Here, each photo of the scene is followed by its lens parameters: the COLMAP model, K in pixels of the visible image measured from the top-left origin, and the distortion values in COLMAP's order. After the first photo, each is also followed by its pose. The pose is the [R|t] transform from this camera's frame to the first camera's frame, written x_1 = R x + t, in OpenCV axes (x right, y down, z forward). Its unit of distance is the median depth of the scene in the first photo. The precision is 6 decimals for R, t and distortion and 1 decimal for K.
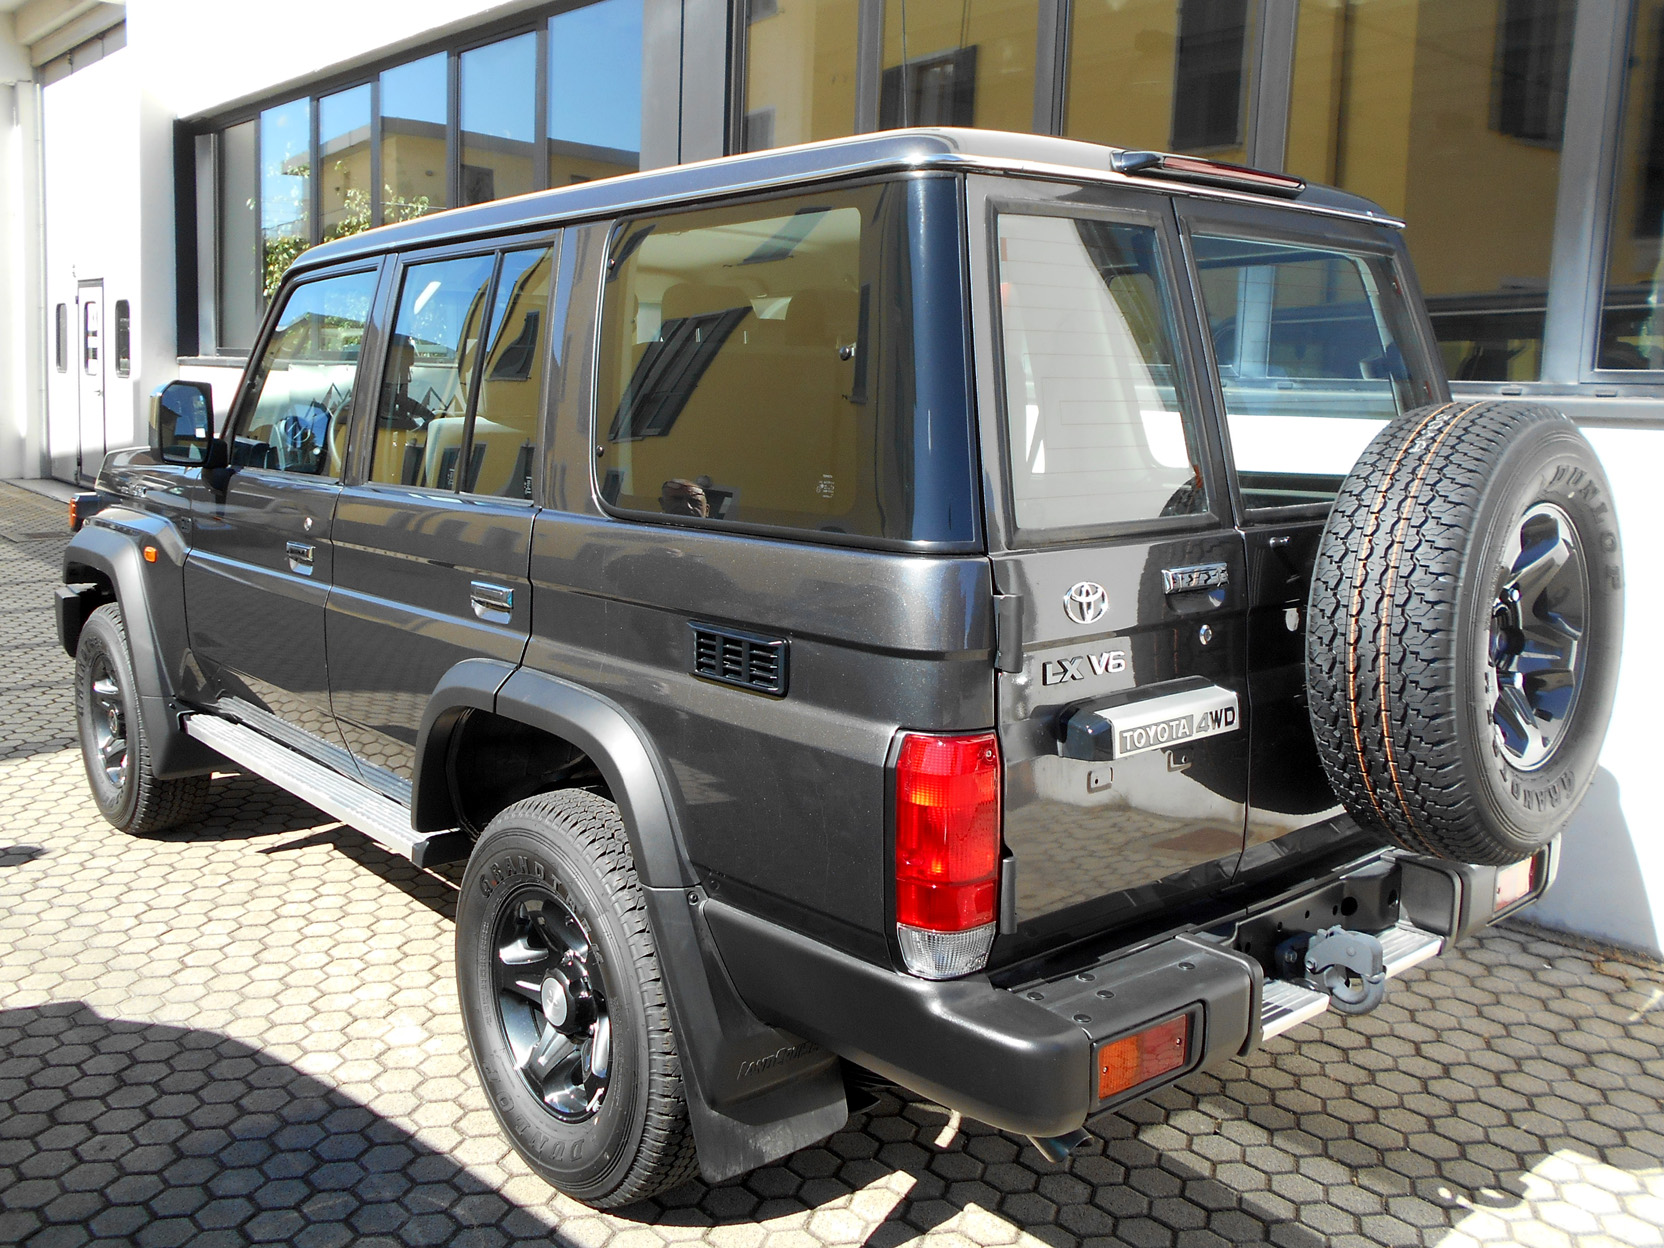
lens RADIAL K [[1480.3, 0, 832.0], [0, 1480.3, 624.0], [0, 0, 1]] dist [-0.034659, 0.001466]
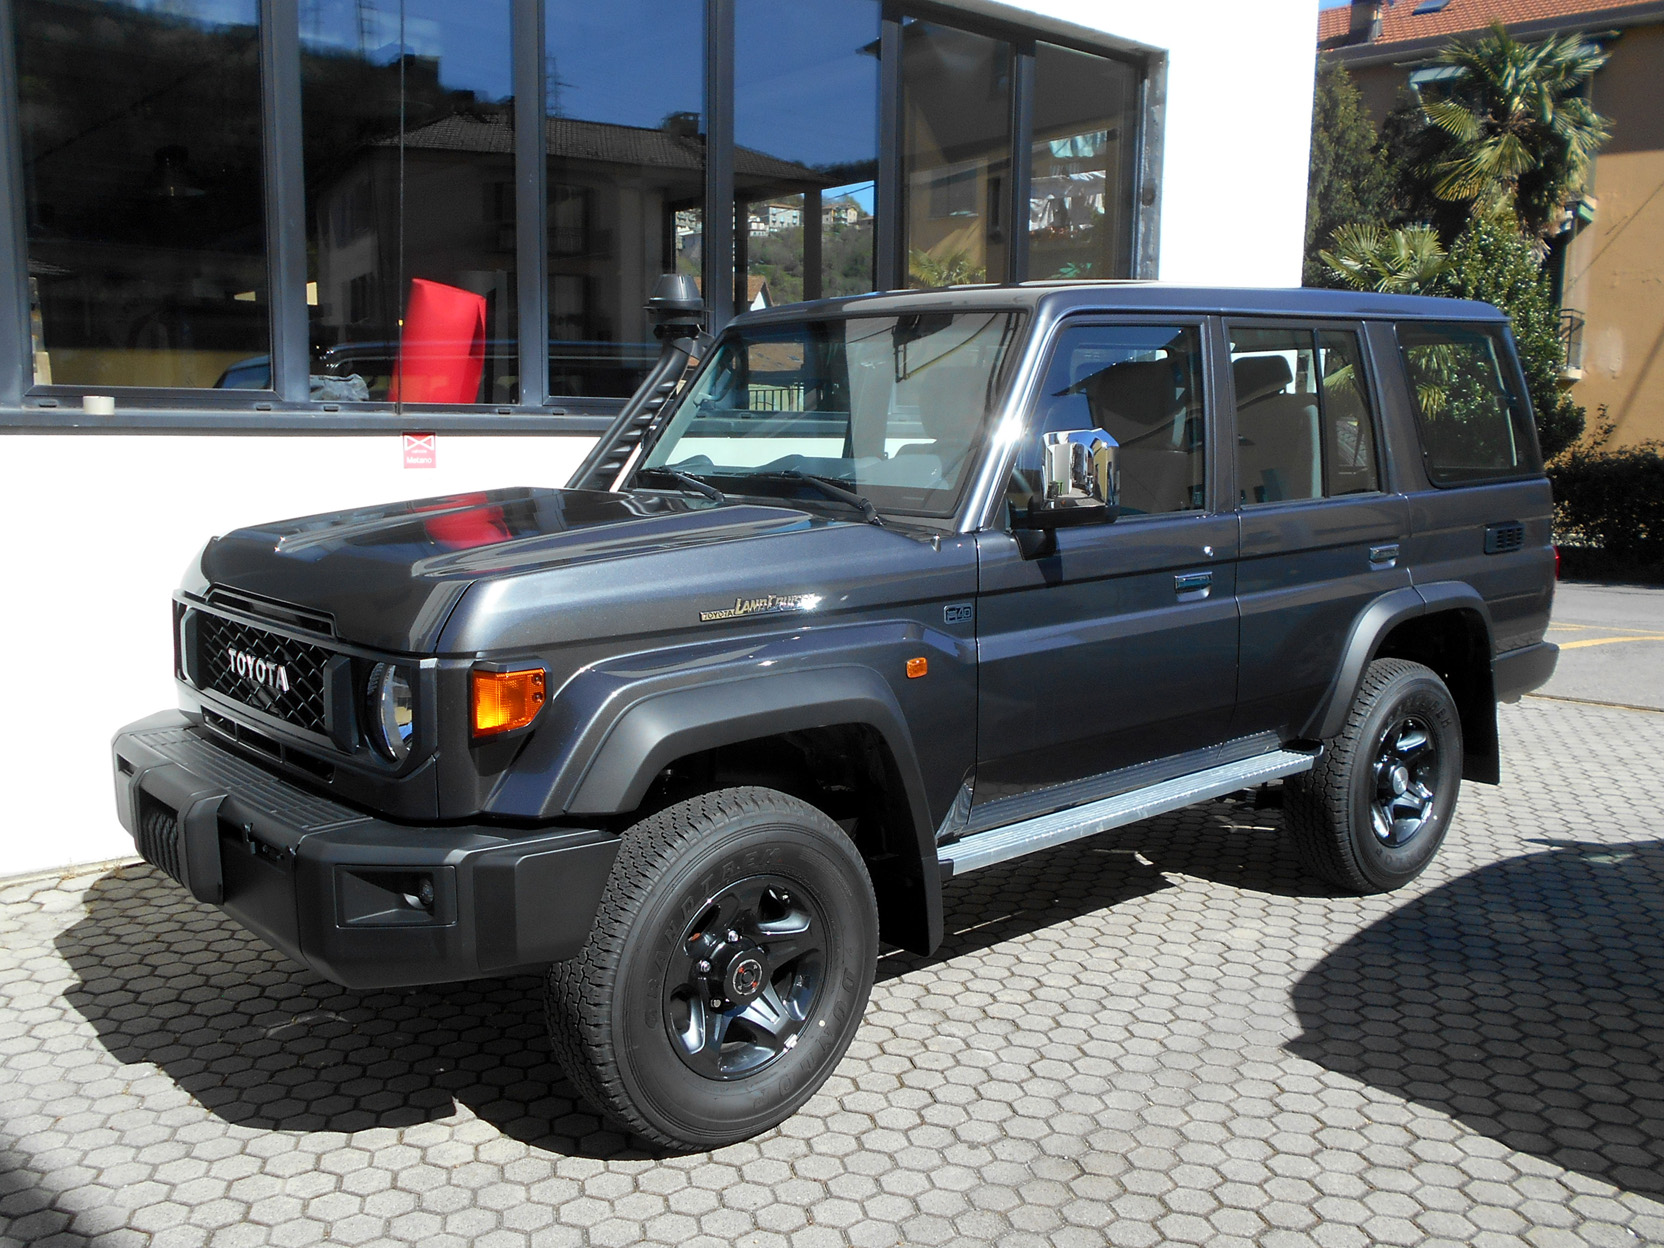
lens RADIAL K [[1480.3, 0, 832.0], [0, 1480.3, 624.0], [0, 0, 1]] dist [-0.034659, 0.001466]
pose [[0.011341, -0.154660, 0.987903, -1.494008], [0.148118, 0.977327, 0.151304, -0.229486], [-0.988905, 0.144610, 0.033992, 1.245980]]
